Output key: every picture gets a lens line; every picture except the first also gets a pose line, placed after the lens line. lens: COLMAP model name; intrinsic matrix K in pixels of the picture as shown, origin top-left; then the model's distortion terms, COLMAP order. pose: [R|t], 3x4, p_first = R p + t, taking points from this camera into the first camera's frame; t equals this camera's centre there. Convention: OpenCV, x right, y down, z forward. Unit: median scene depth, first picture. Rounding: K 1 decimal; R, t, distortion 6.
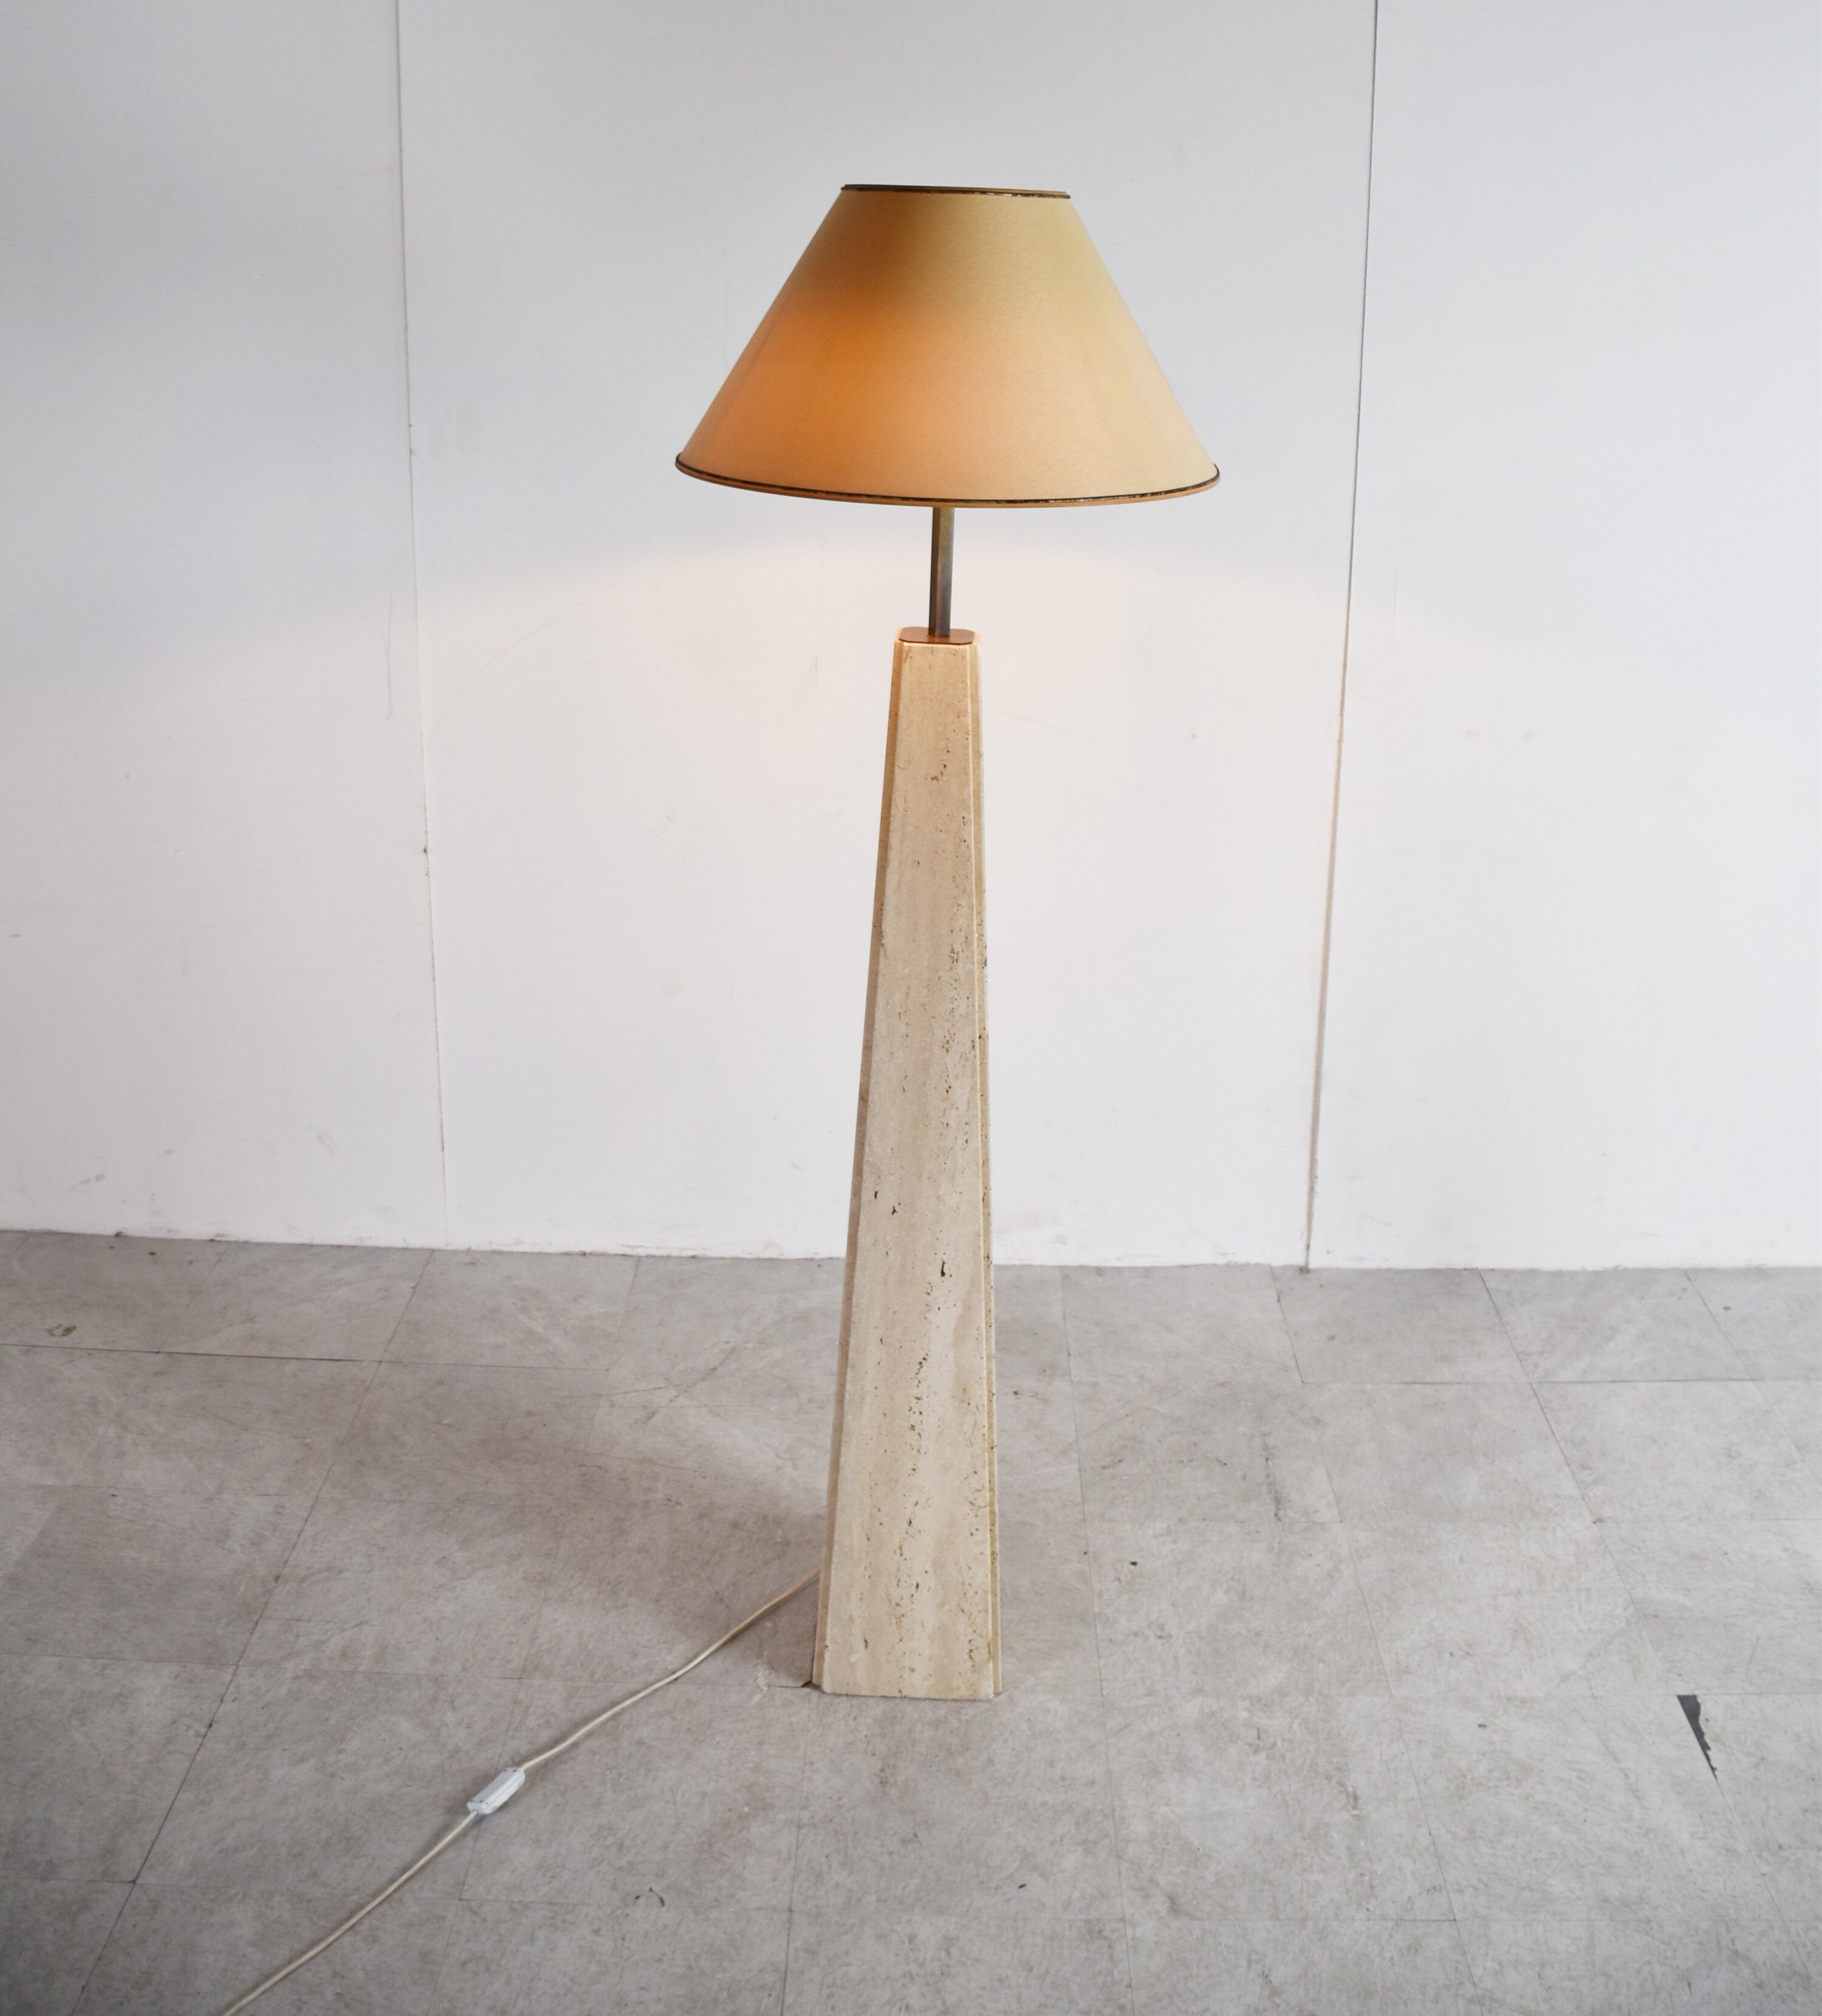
lens RADIAL K [[2113.0, 0, 929.3], [0, 2113.0, 654.7], [0, 0, 1]] dist [-0.153413, 0.087909]
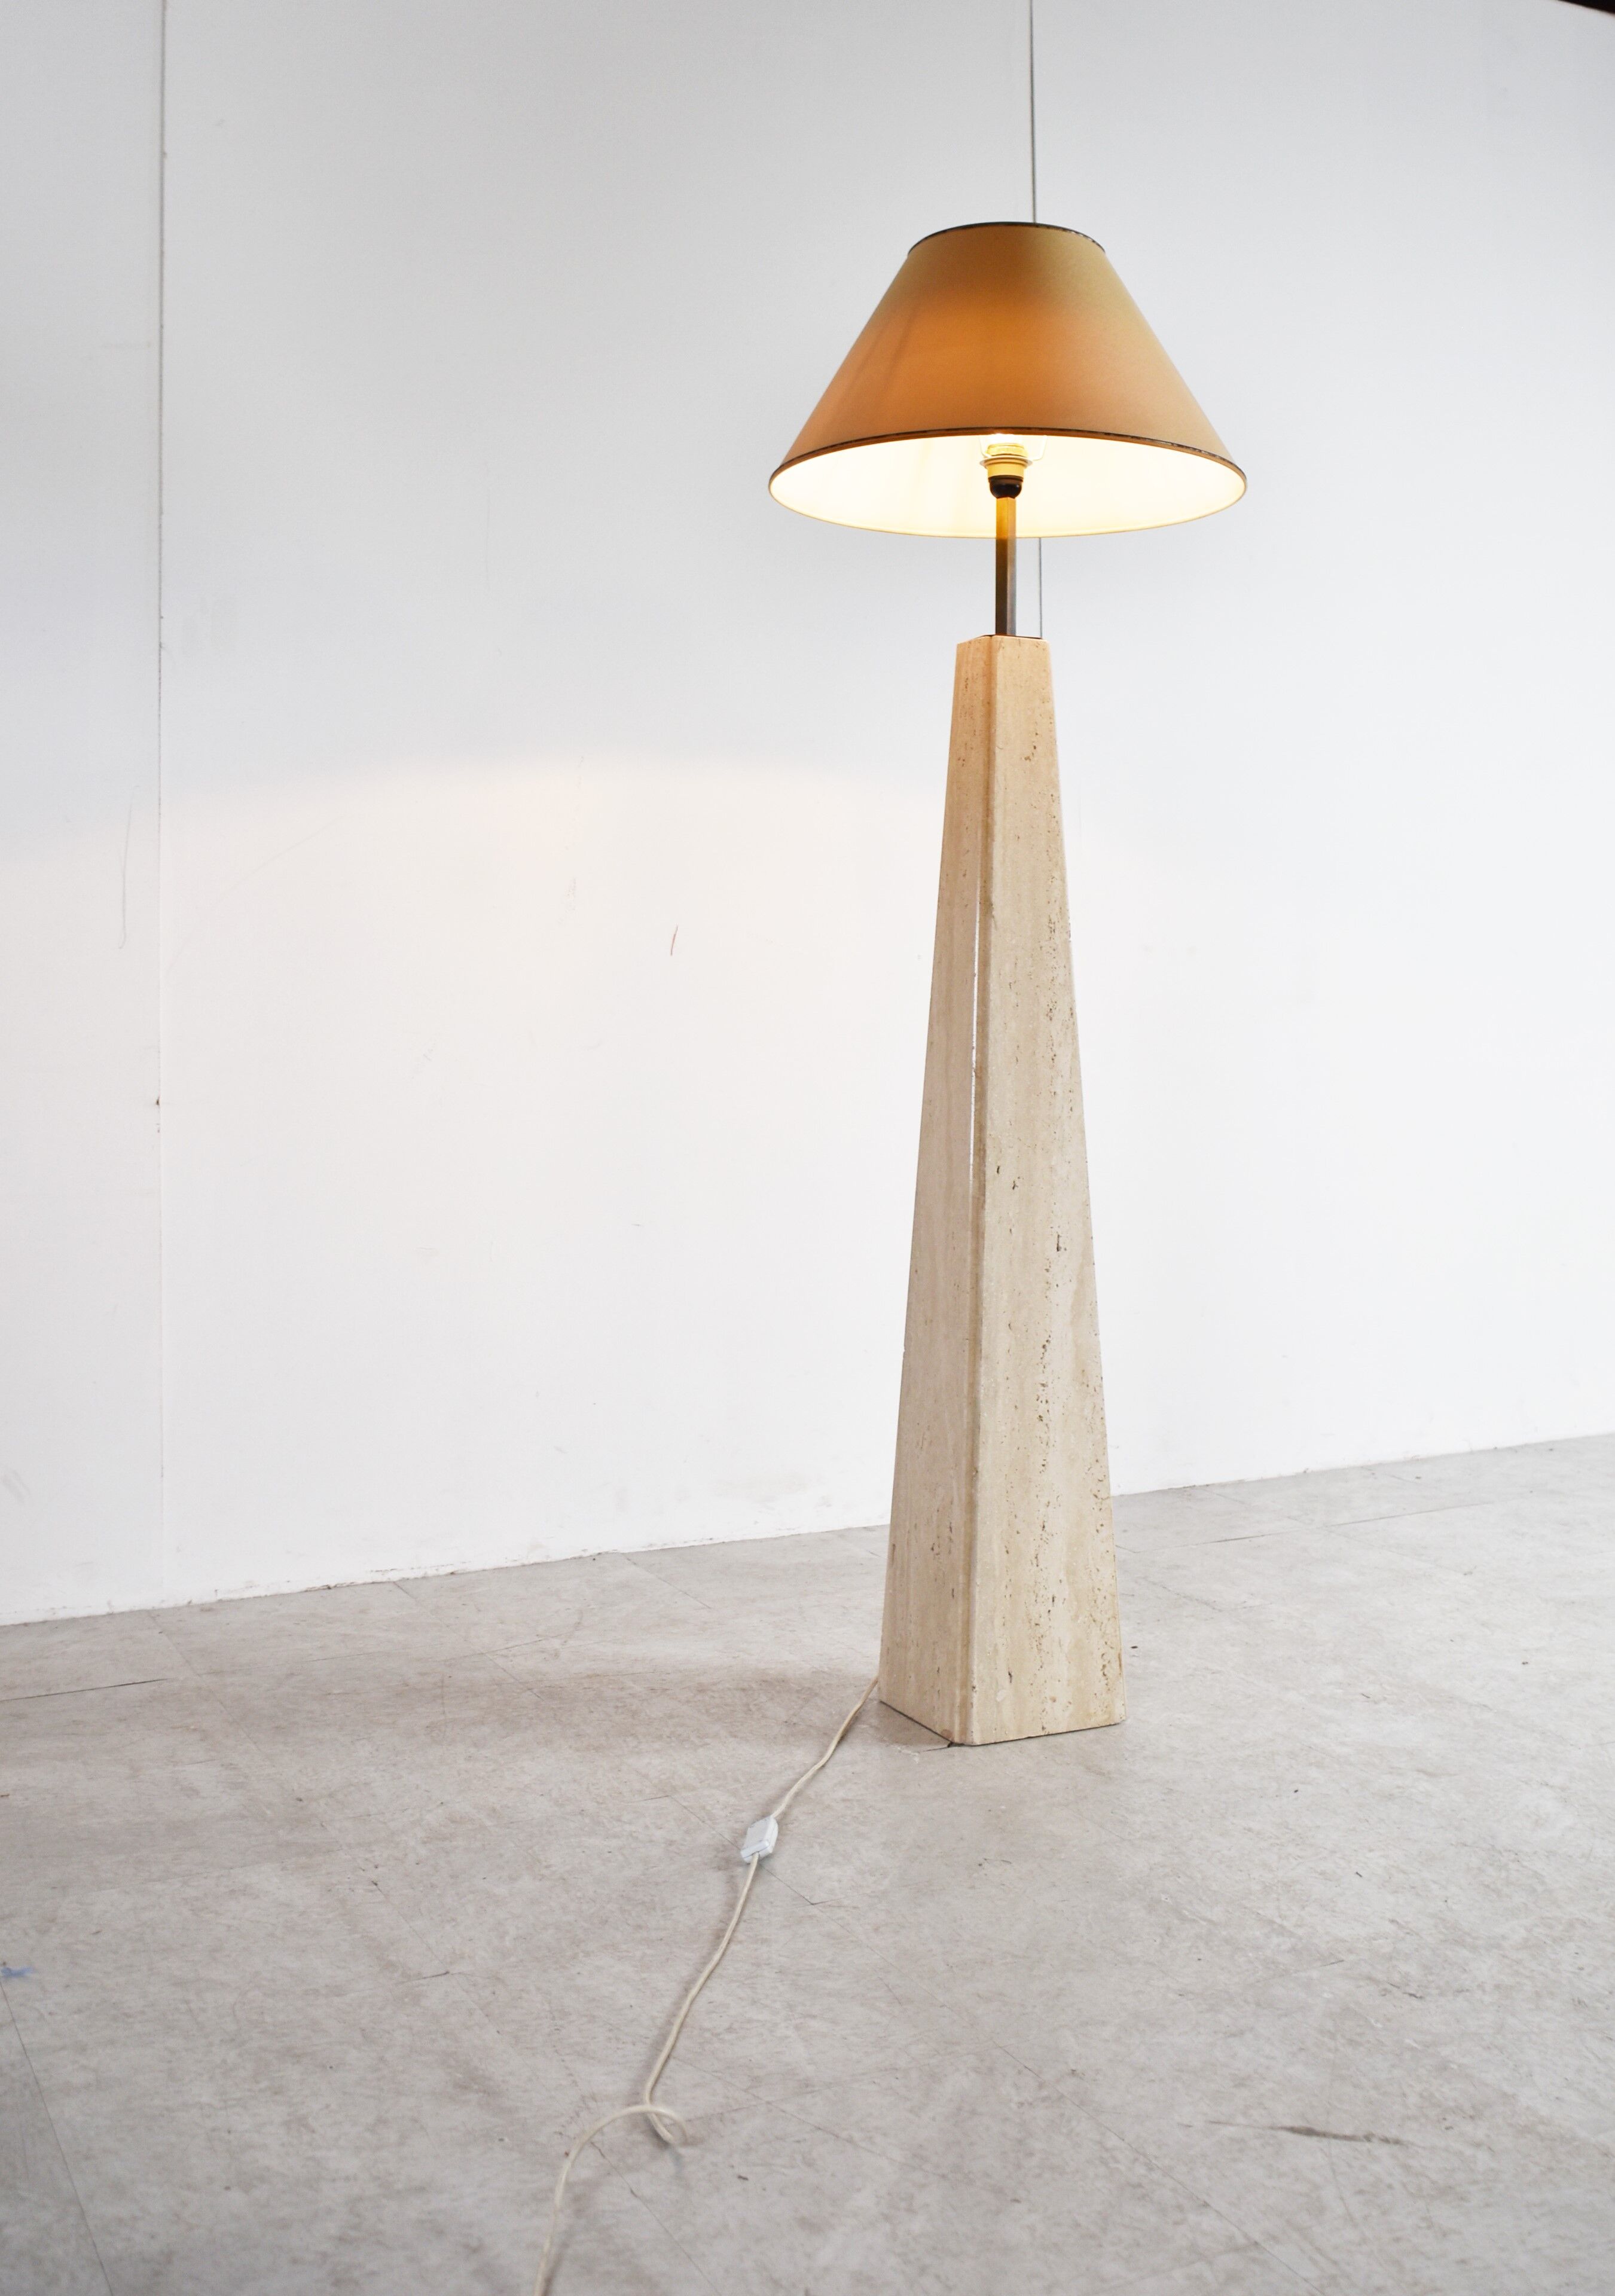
lens RADIAL K [[2400.2, 0, 894.9], [0, 2400.2, 960.4], [0, 0, 1]] dist [-0.109617, 0.152533]
pose [[0.880885, -0.013194, 0.473146, -0.605196], [0.120890, 0.972730, -0.197943, 0.372036], [-0.457631, 0.231563, 0.858459, -0.011916]]
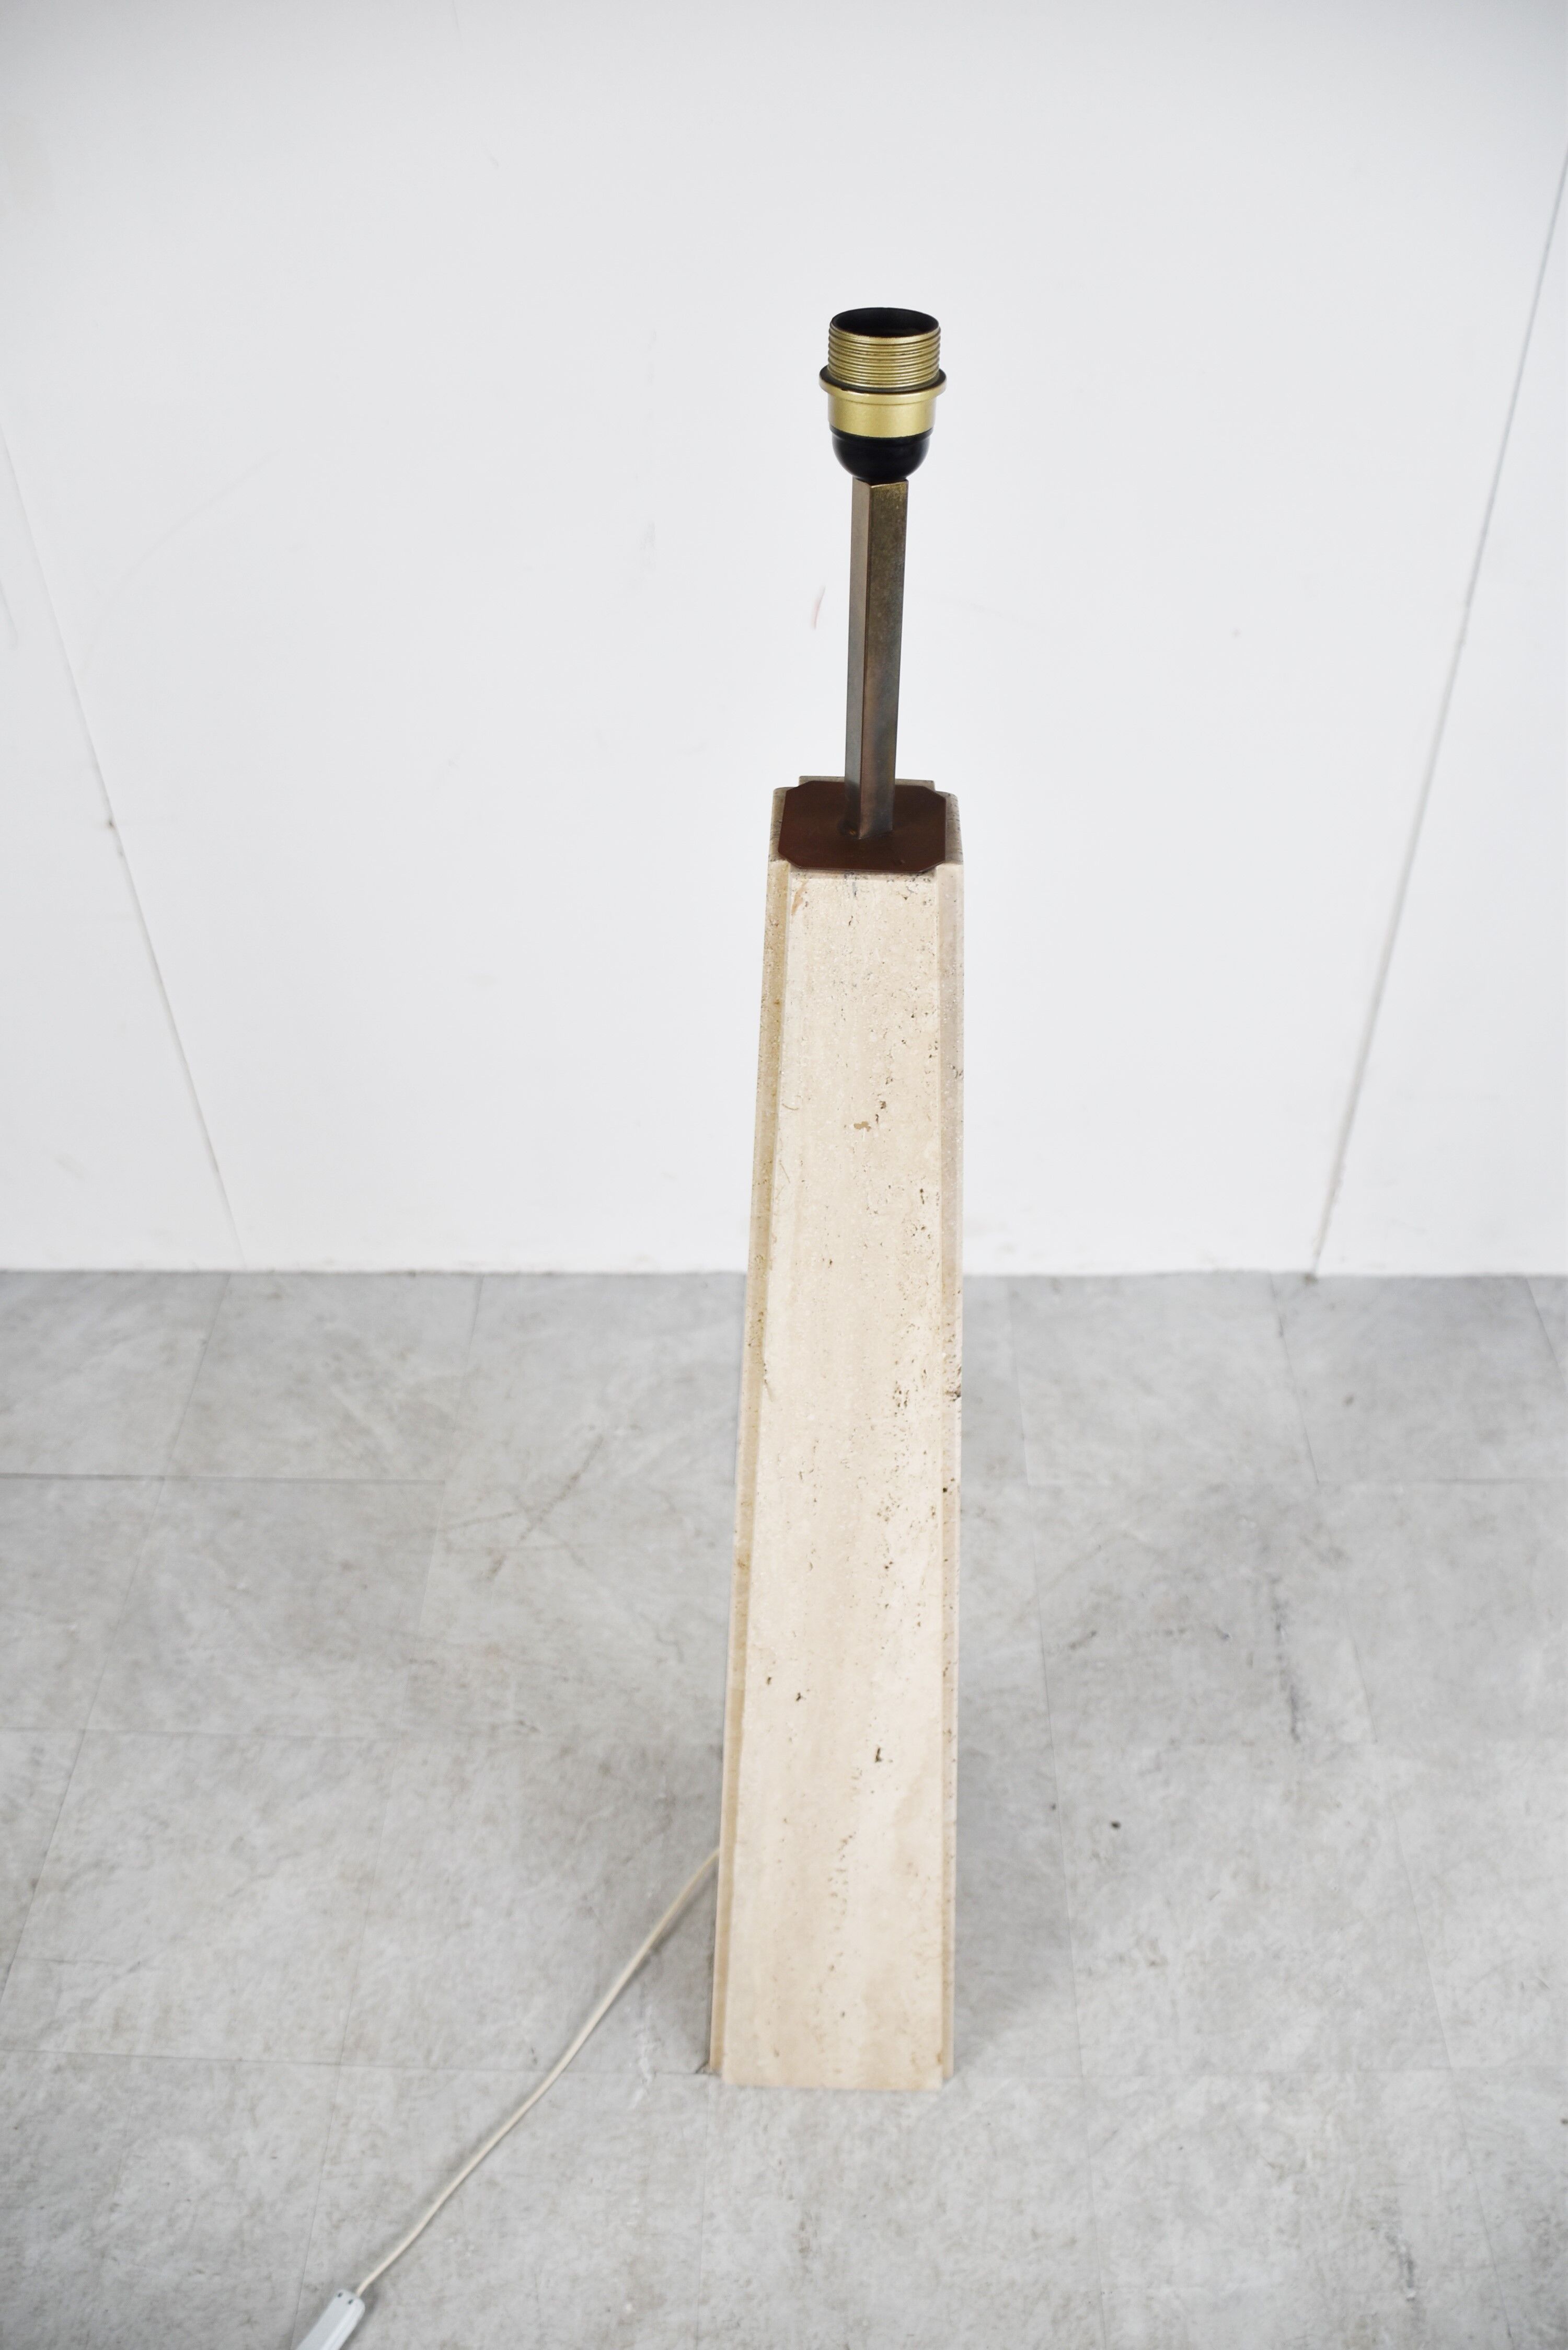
lens RADIAL K [[1821.6, 0, 797.1], [0, 1821.6, 1170.5], [0, 0, 1]] dist [-0.151868, 0.086554]
pose [[0.999619, -0.018861, -0.020140, -0.003783], [0.026360, 0.868491, 0.495004, -0.127552], [0.008155, -0.495347, 0.868657, 0.595283]]
